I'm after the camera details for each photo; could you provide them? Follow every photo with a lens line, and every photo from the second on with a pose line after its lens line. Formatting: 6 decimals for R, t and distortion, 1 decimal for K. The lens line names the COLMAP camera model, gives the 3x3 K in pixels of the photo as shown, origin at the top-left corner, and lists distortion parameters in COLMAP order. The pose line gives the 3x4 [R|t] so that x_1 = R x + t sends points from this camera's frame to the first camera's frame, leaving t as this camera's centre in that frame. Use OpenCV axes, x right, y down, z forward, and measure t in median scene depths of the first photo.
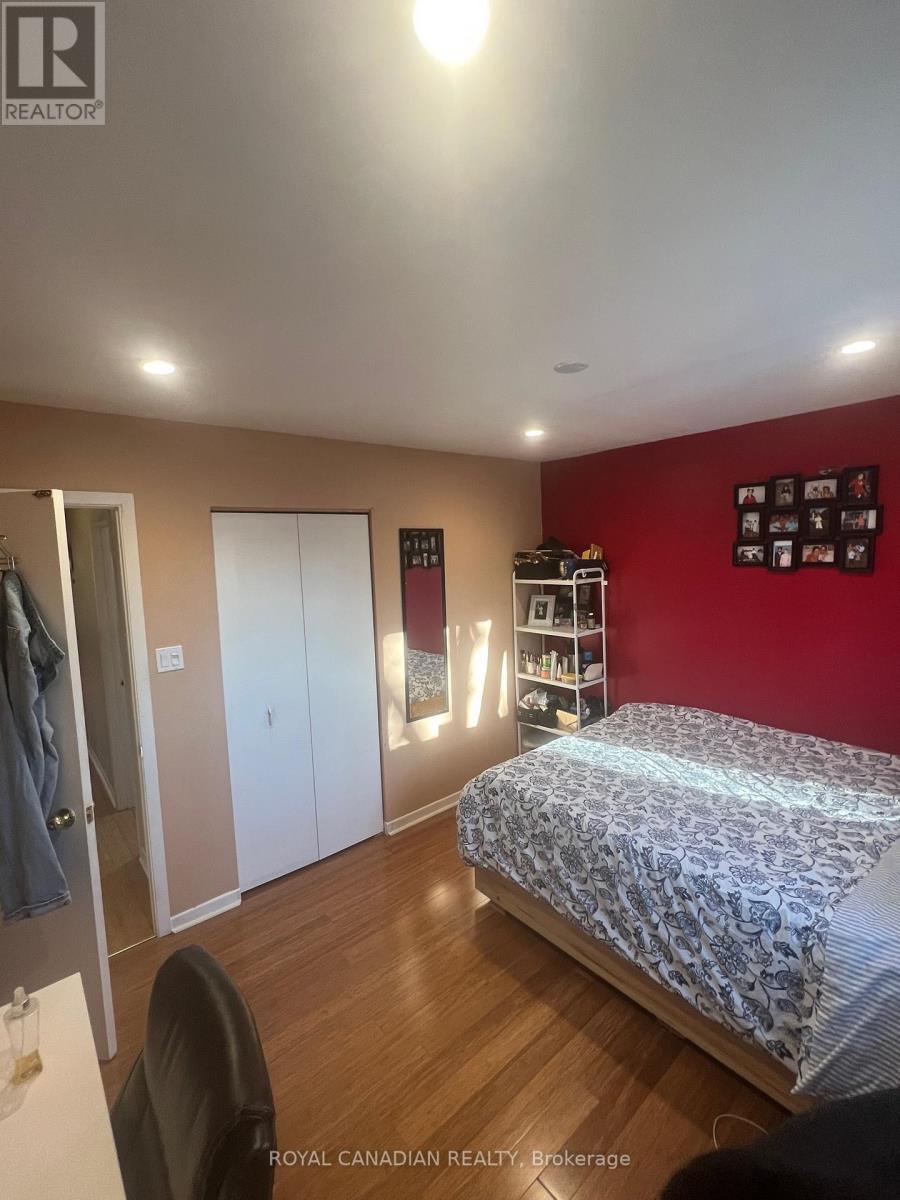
lens RADIAL K [[524.1, 0, 450.6], [0, 524.1, 599.6], [0, 0, 1]] dist [0.001428, 0.000468]
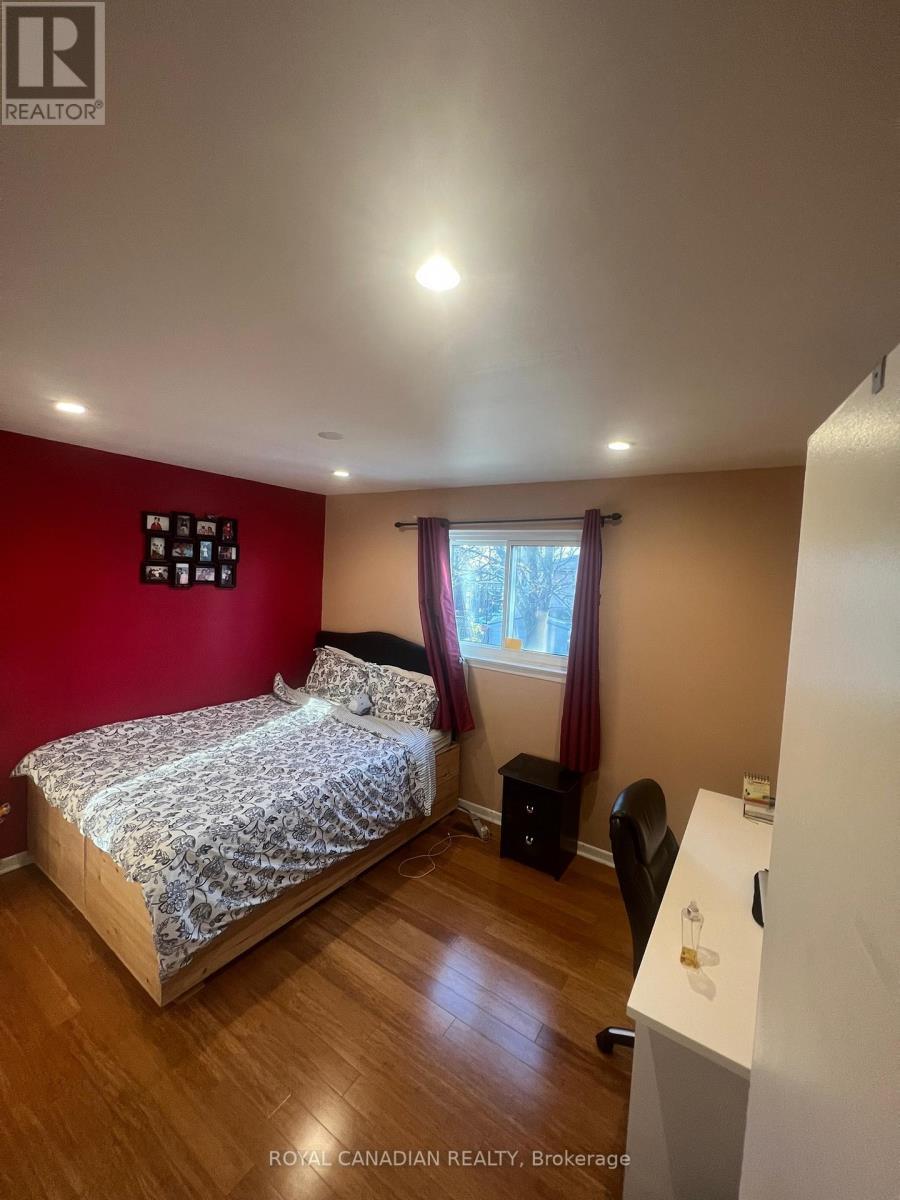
lens RADIAL K [[483.2, 0, 448.9], [0, 483.2, 598.6], [0, 0, 1]] dist [0.001418, 0.000178]
pose [[-0.267628, -0.038364, 0.962758, -0.746452], [0.048973, 0.997374, 0.053357, -0.064330], [-0.962277, 0.061429, -0.265047, 0.769974]]
